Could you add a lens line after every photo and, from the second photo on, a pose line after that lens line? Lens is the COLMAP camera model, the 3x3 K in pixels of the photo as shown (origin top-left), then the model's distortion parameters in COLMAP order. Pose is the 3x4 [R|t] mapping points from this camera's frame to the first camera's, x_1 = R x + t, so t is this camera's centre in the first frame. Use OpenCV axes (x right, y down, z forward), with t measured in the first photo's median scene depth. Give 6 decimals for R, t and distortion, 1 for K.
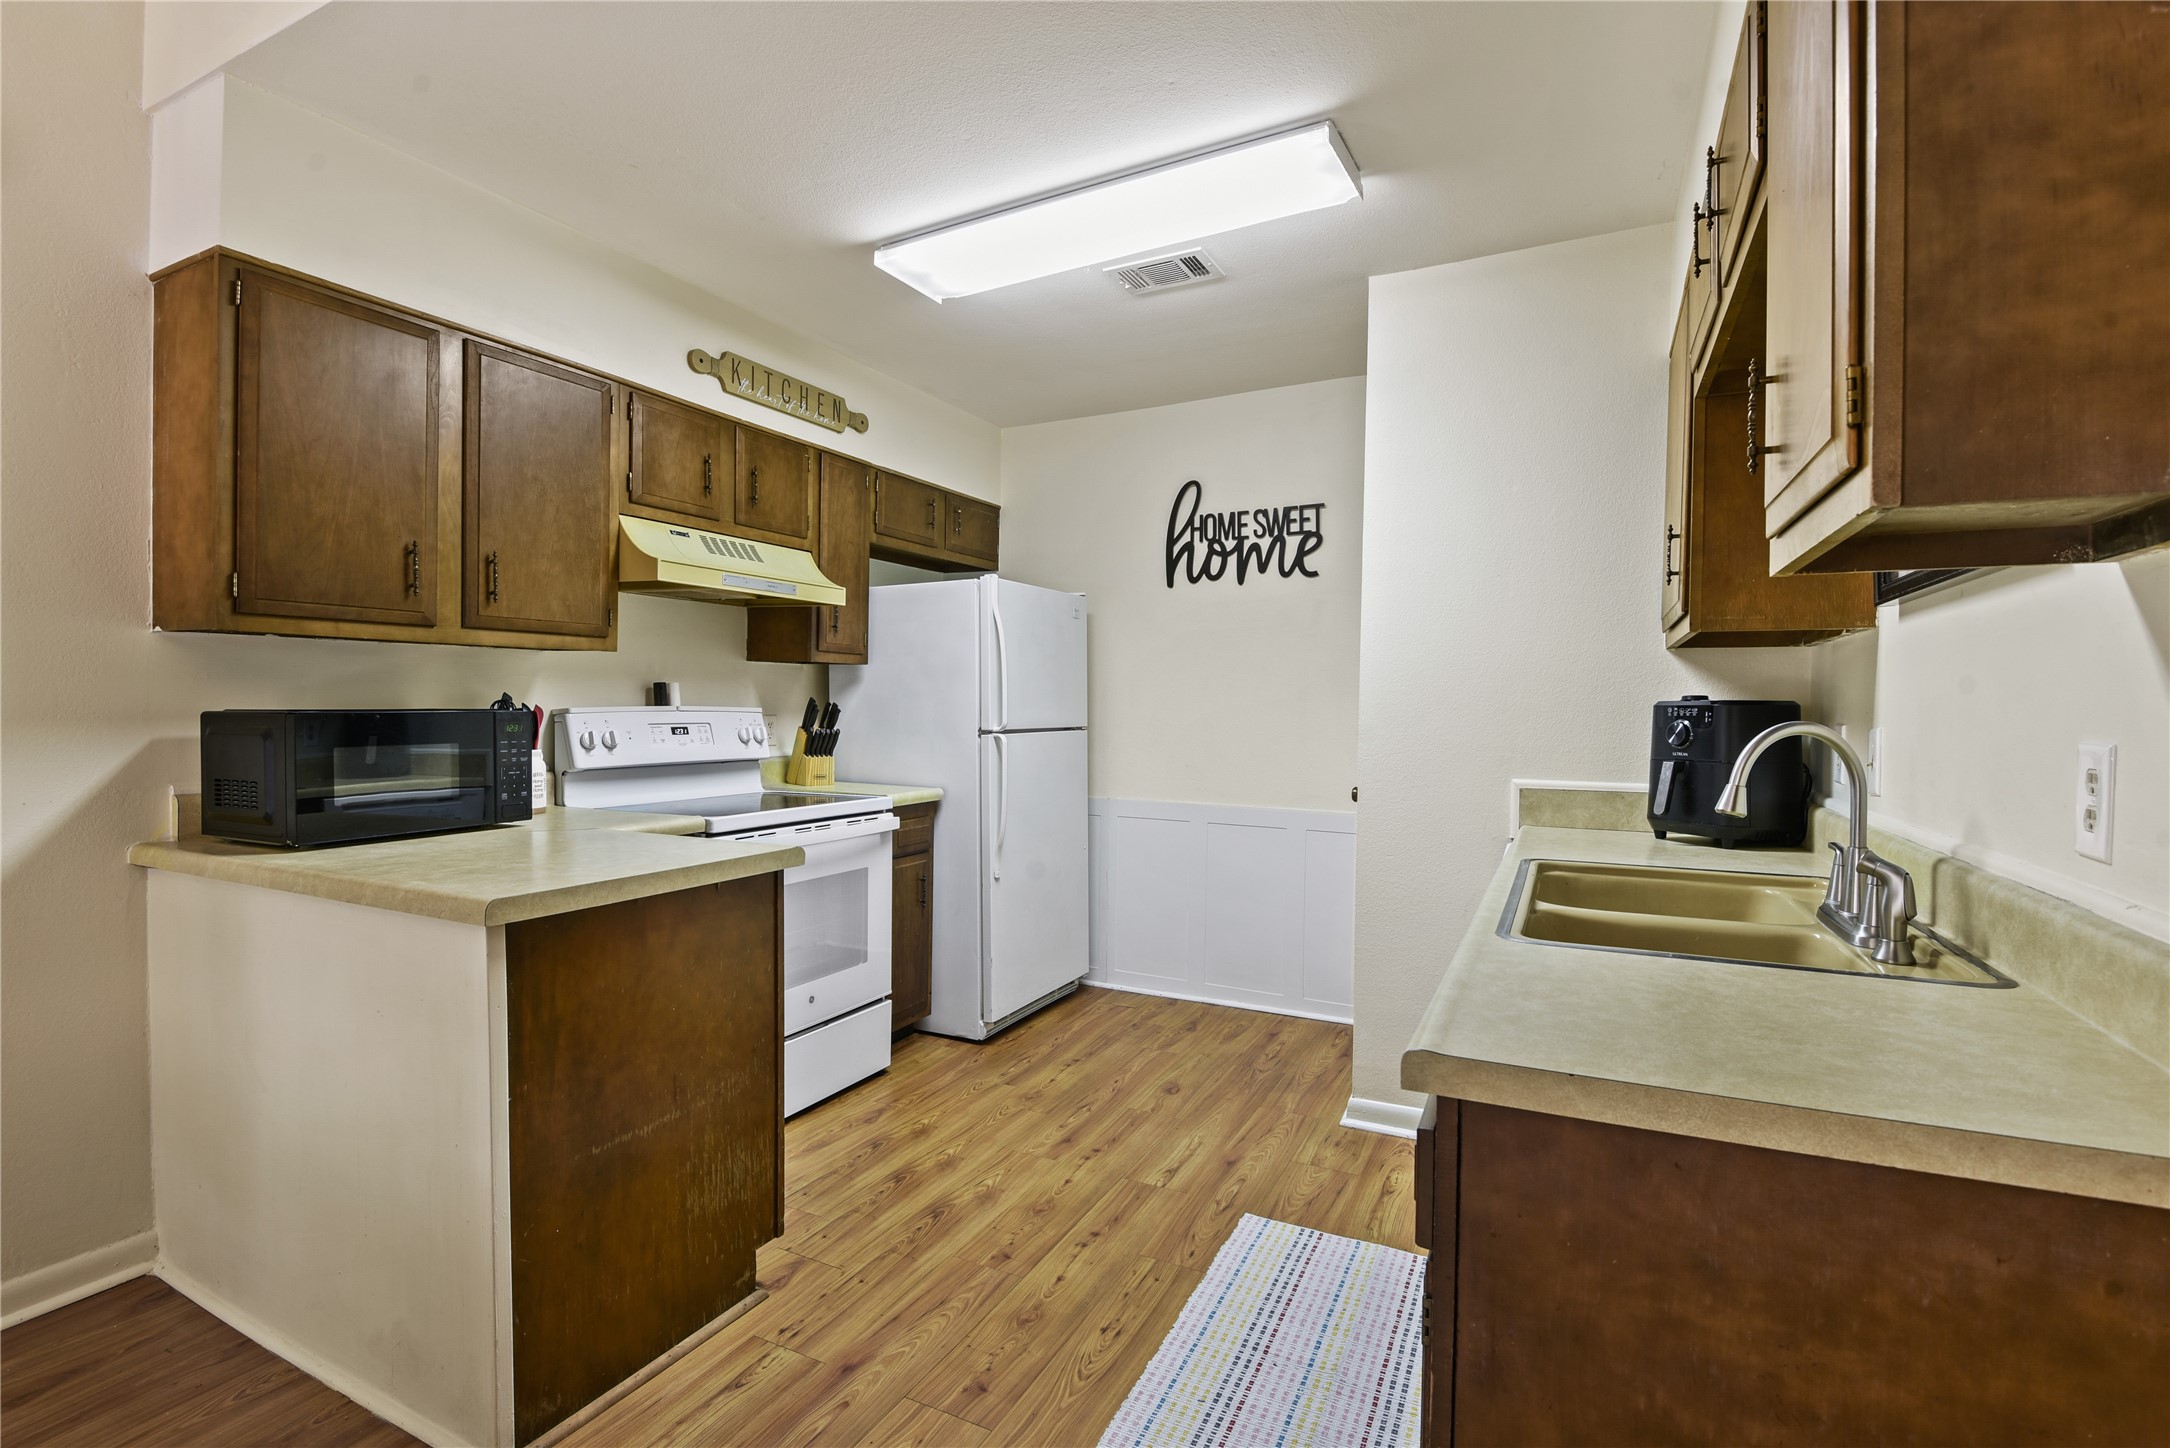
lens RADIAL K [[947.5, 0, 1085.0], [0, 947.5, 724.0], [0, 0, 1]] dist [0.010928, -0.000313]
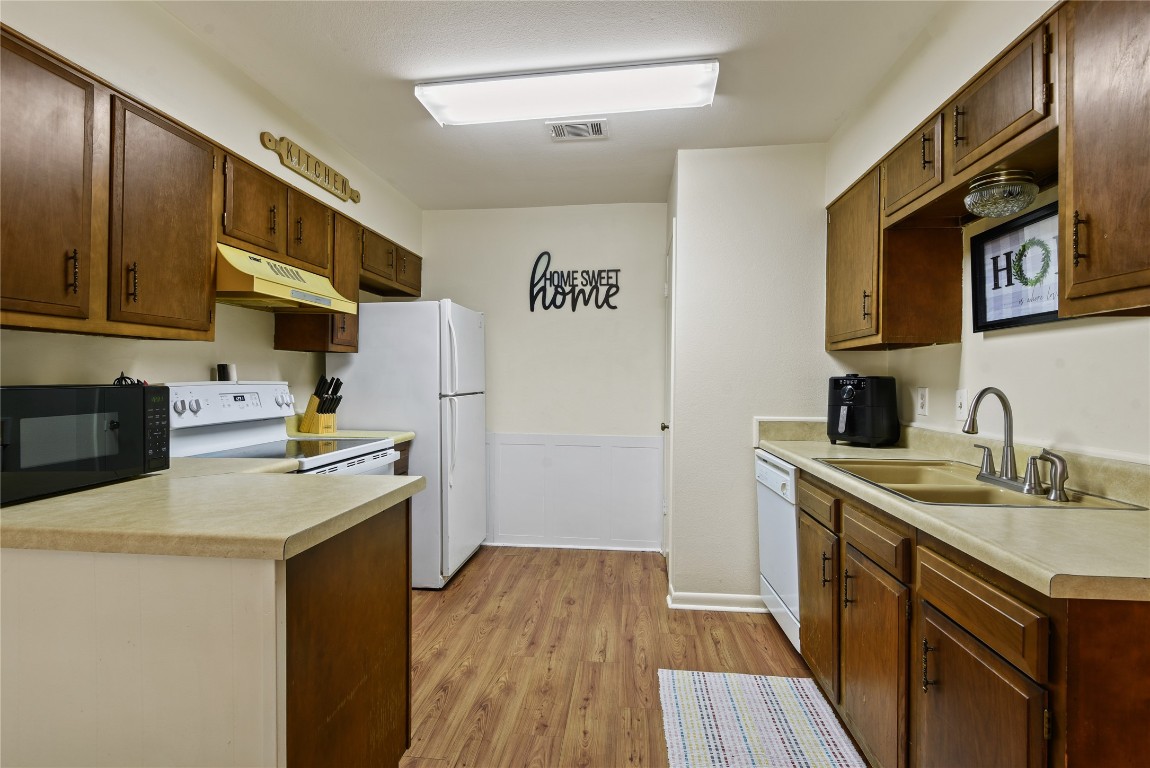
lens RADIAL K [[520.3, 0, 569.1], [0, 520.3, 380.8], [0, 0, 1]] dist [0.024431, -0.012595]
pose [[0.942571, -0.004557, 0.333976, -0.247322], [0.009341, 0.999875, -0.012720, -0.005016], [-0.333876, 0.015109, 0.942496, 0.109396]]
